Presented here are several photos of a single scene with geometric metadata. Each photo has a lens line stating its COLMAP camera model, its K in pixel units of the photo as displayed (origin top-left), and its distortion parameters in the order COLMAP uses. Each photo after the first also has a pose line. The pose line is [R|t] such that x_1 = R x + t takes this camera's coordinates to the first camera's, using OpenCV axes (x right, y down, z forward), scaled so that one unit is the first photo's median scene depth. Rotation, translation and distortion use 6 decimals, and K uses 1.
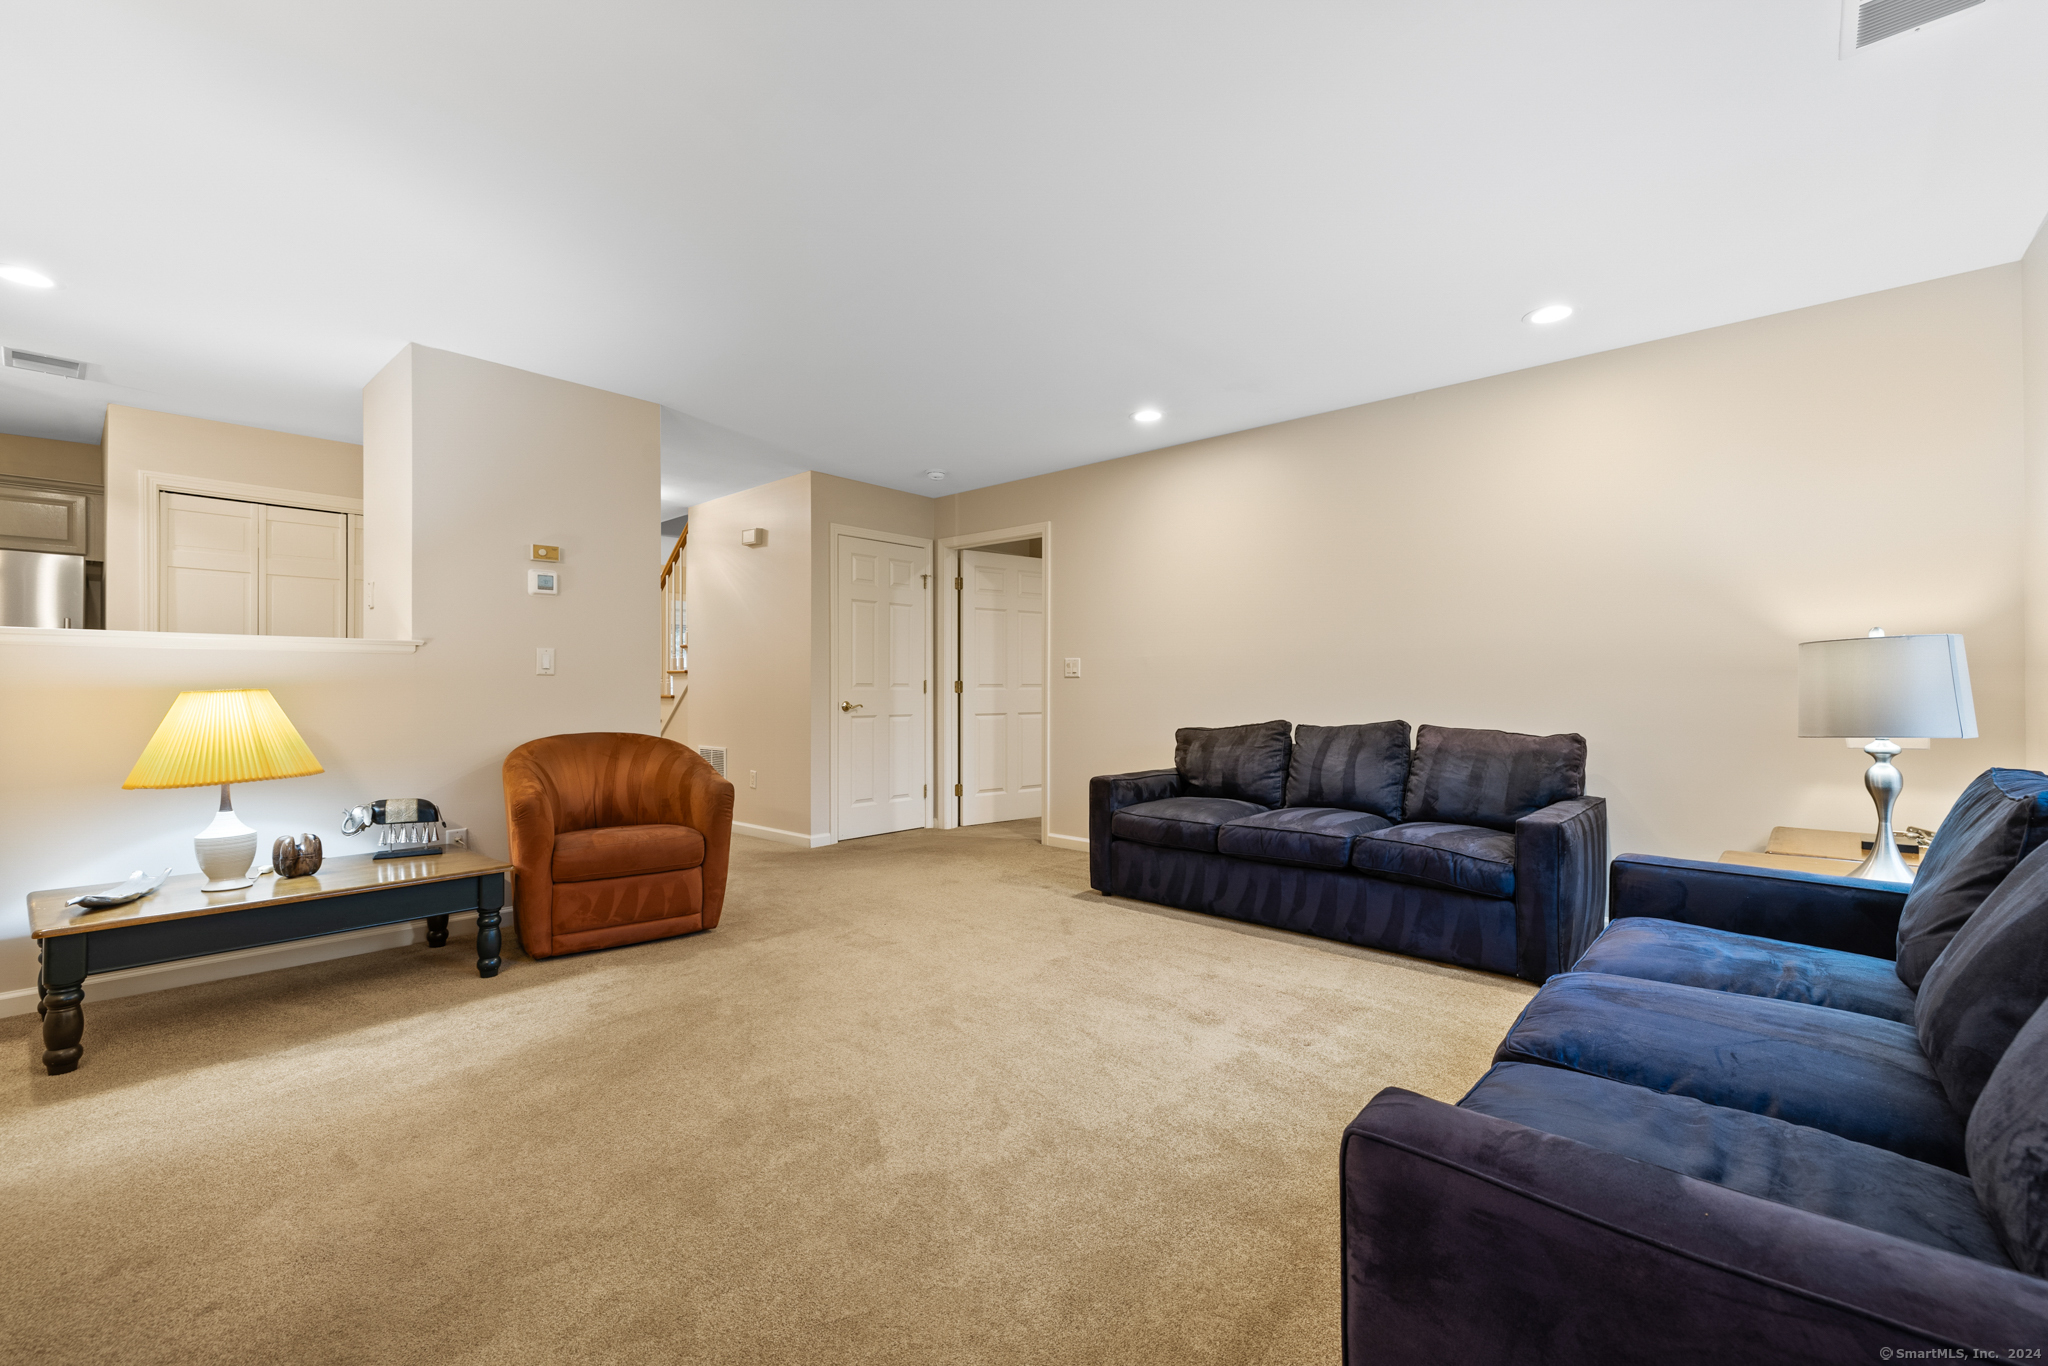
lens RADIAL K [[856.2, 0, 1018.6], [0, 856.2, 676.1], [0, 0, 1]] dist [0.000385, -0.000299]
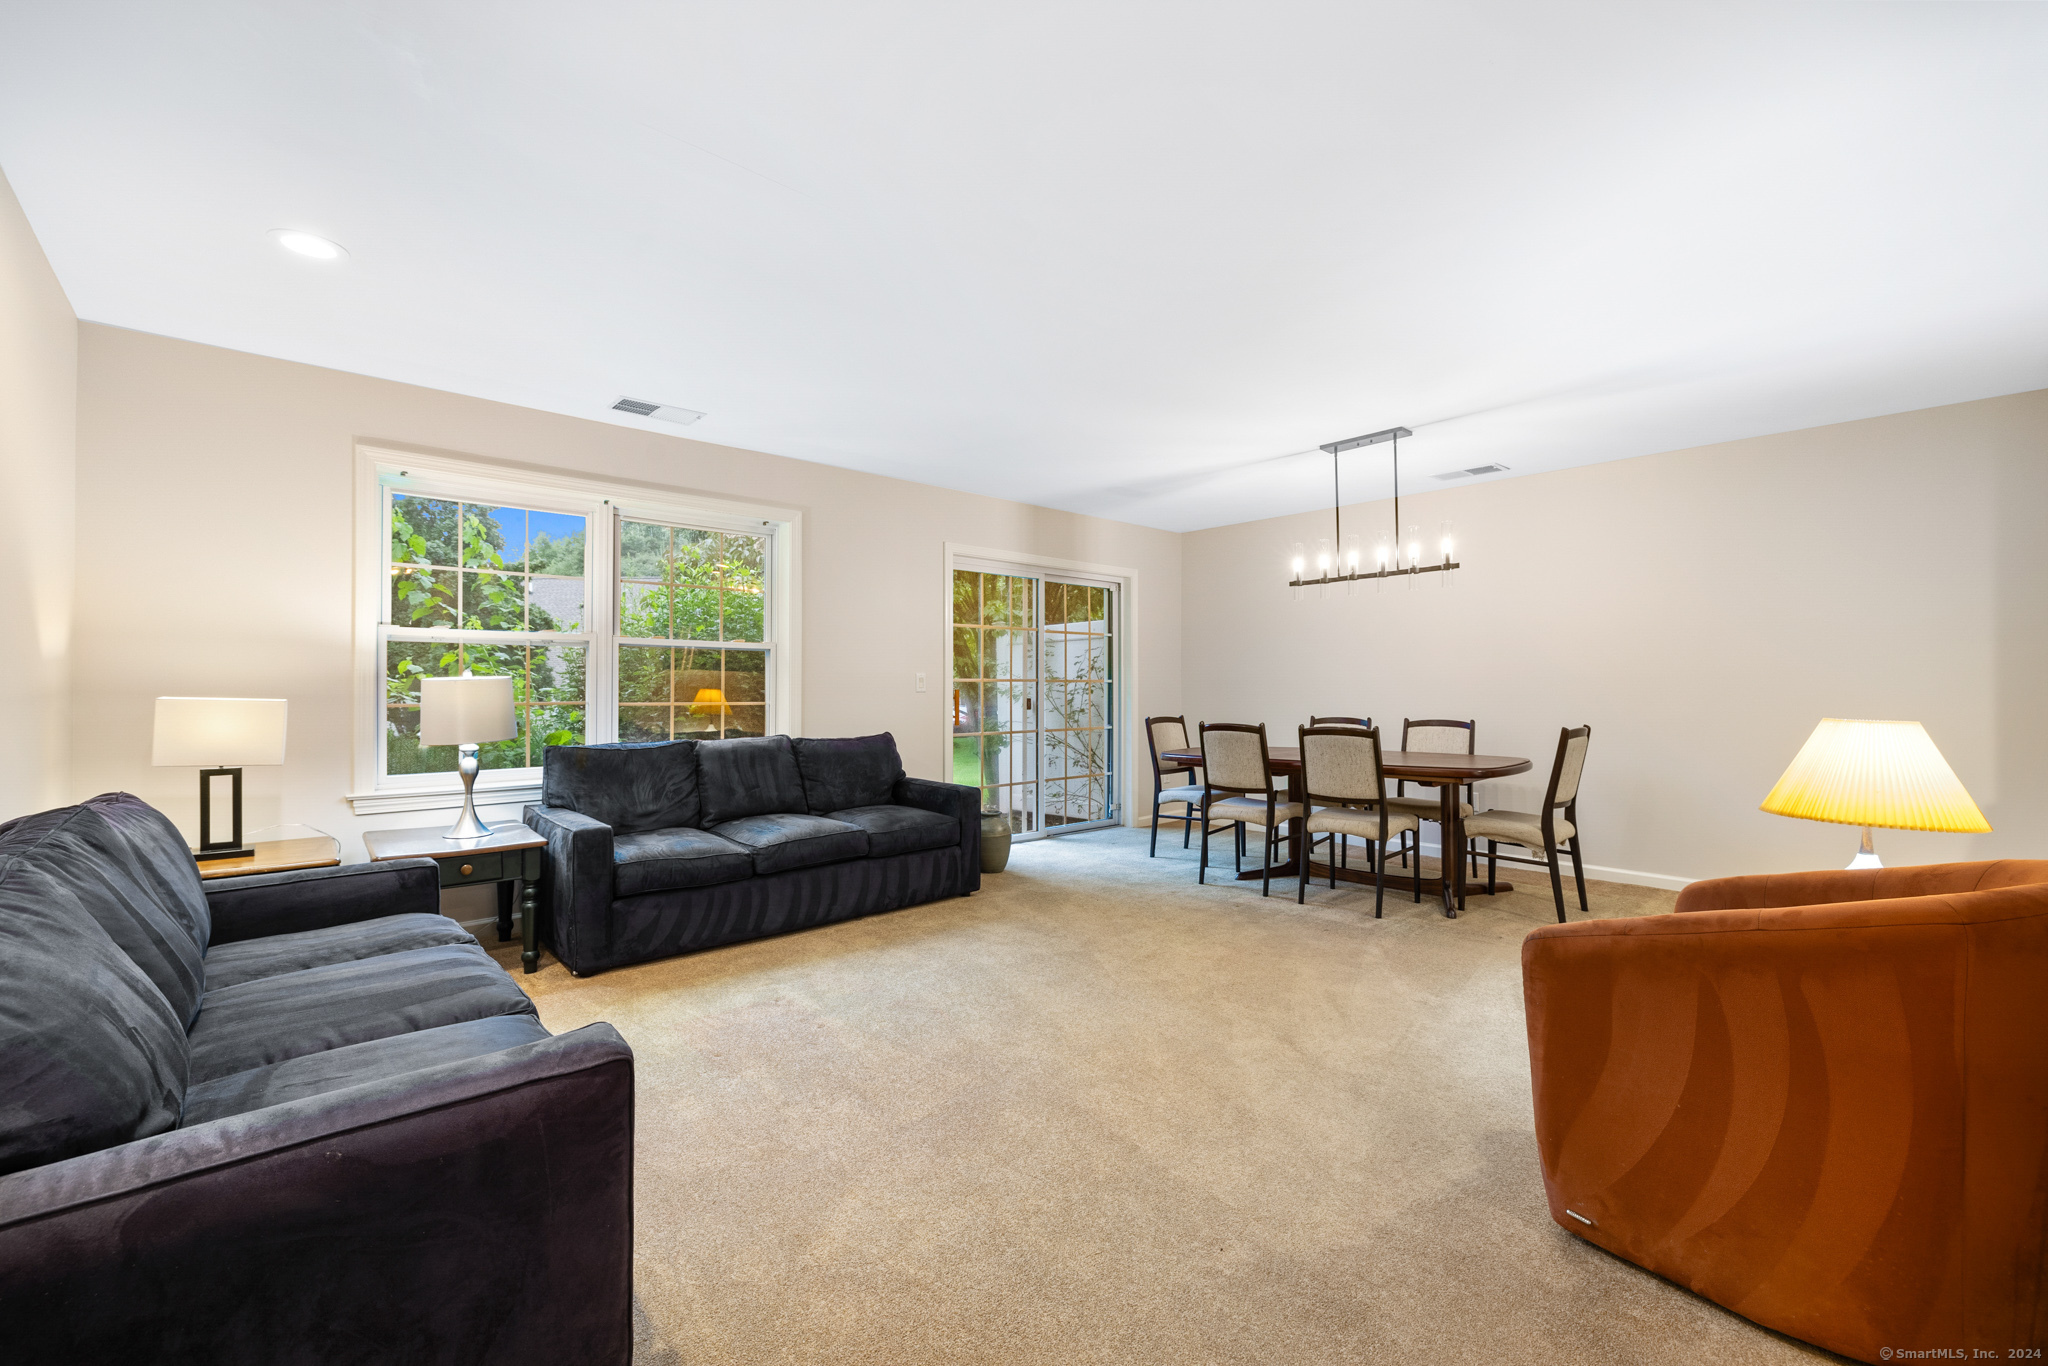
lens RADIAL K [[856.2, 0, 1024.1], [0, 856.2, 685.0], [0, 0, 1]] dist [0.000385, -0.000299]
pose [[-0.995077, 0.000934, 0.099097, -0.103315], [-0.000458, 0.999902, -0.014027, -0.006598], [-0.099100, -0.014003, -0.994979, 1.556993]]
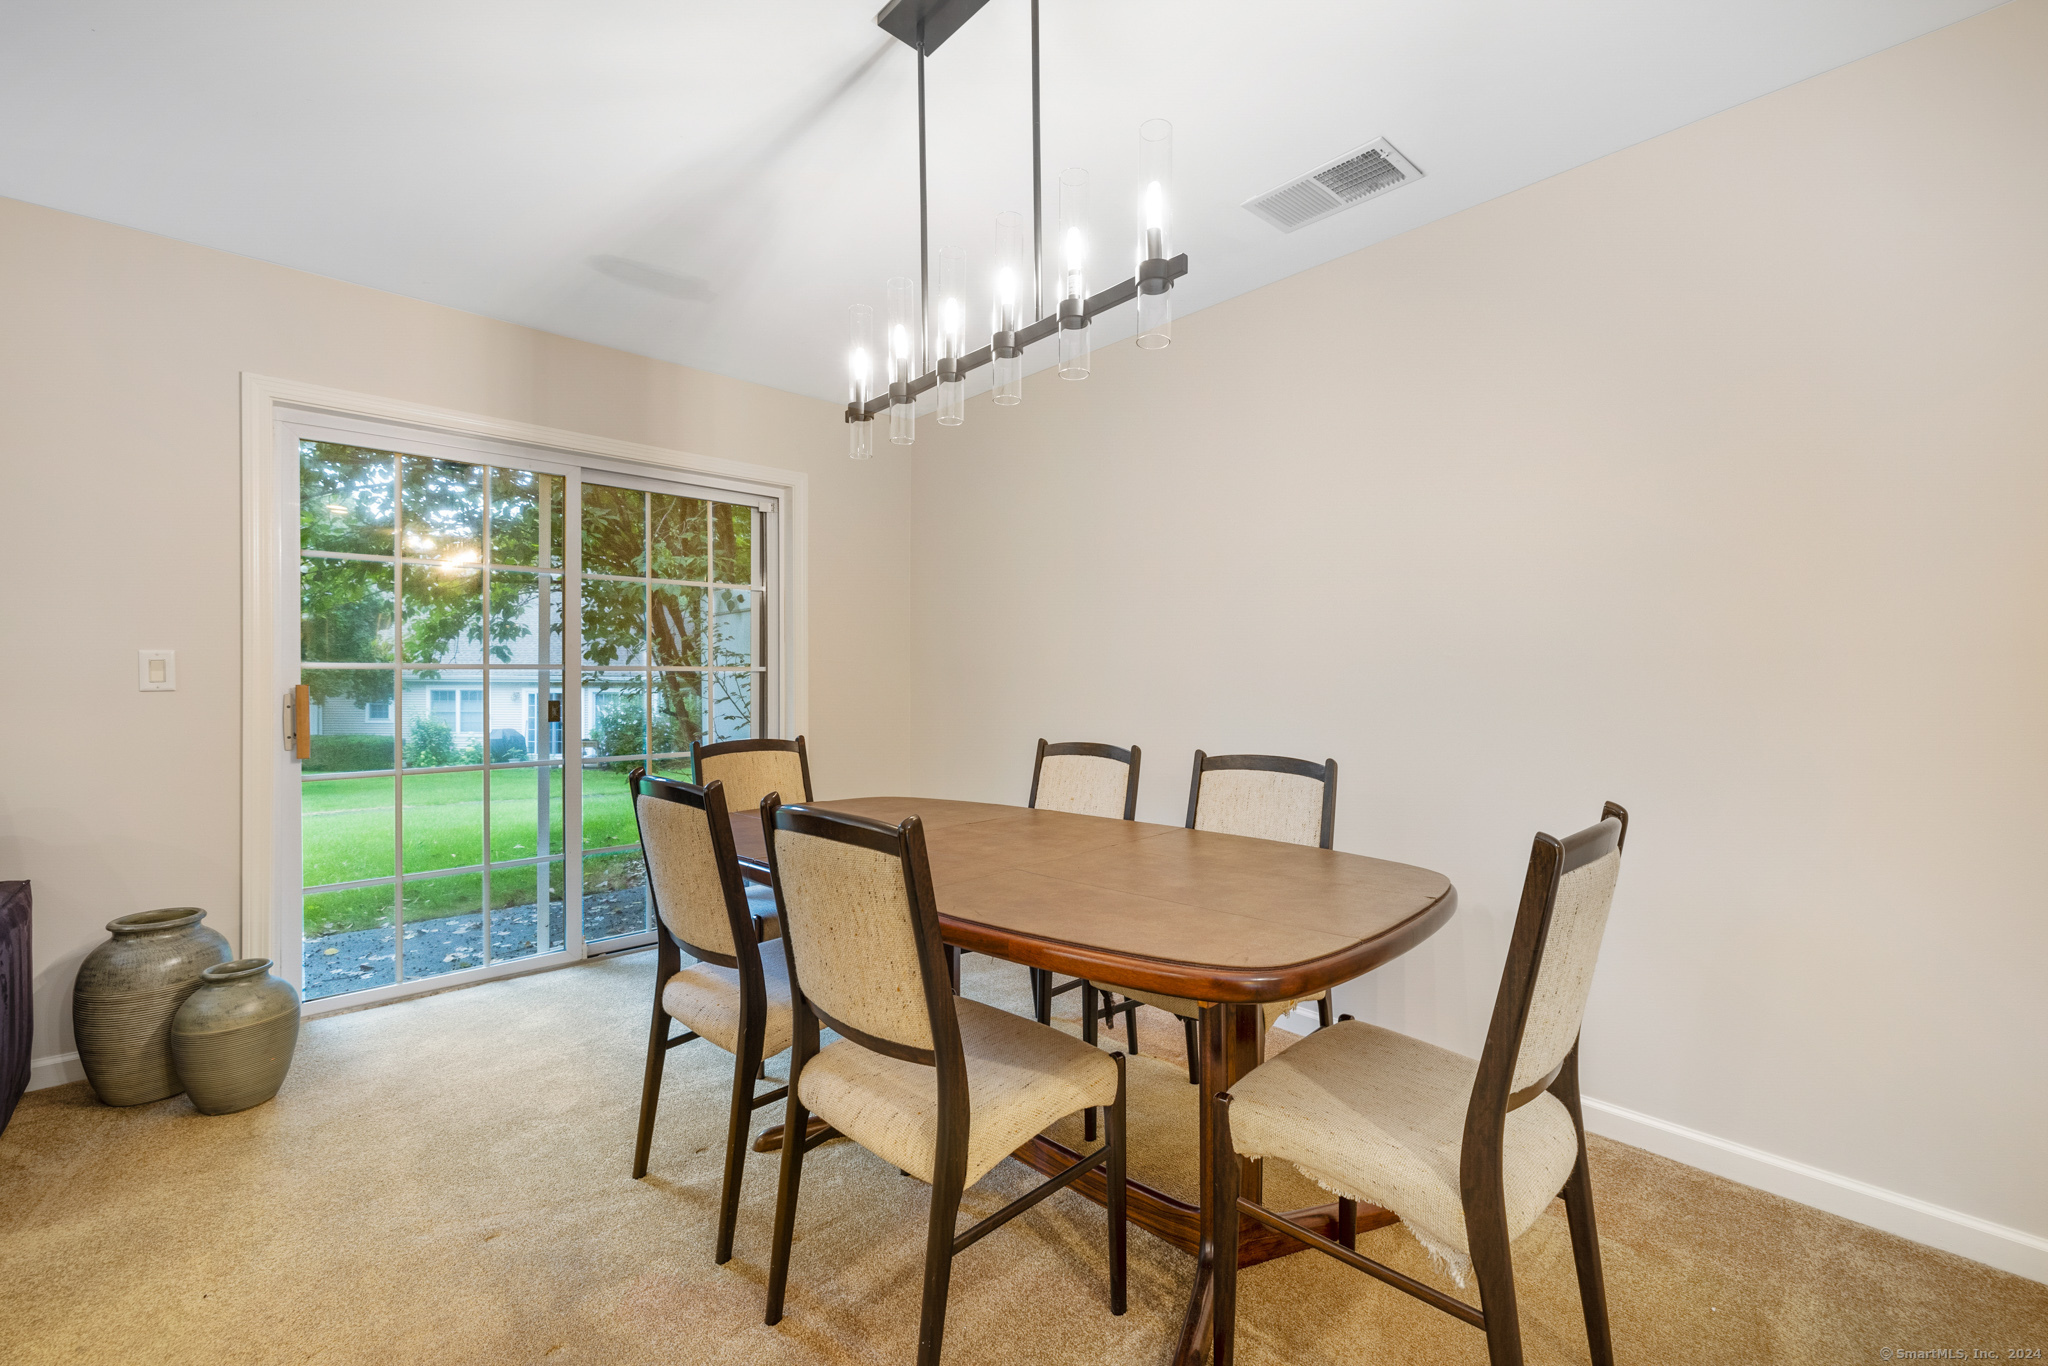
lens RADIAL K [[856.2, 0, 1025.0], [0, 856.2, 676.1], [0, 0, 1]] dist [0.000385, -0.000299]
pose [[-0.995524, 0.001329, 0.094497, -0.550455], [0.000174, 0.999925, -0.012227, -0.019487], [-0.094506, -0.012156, -0.995450, 0.675419]]
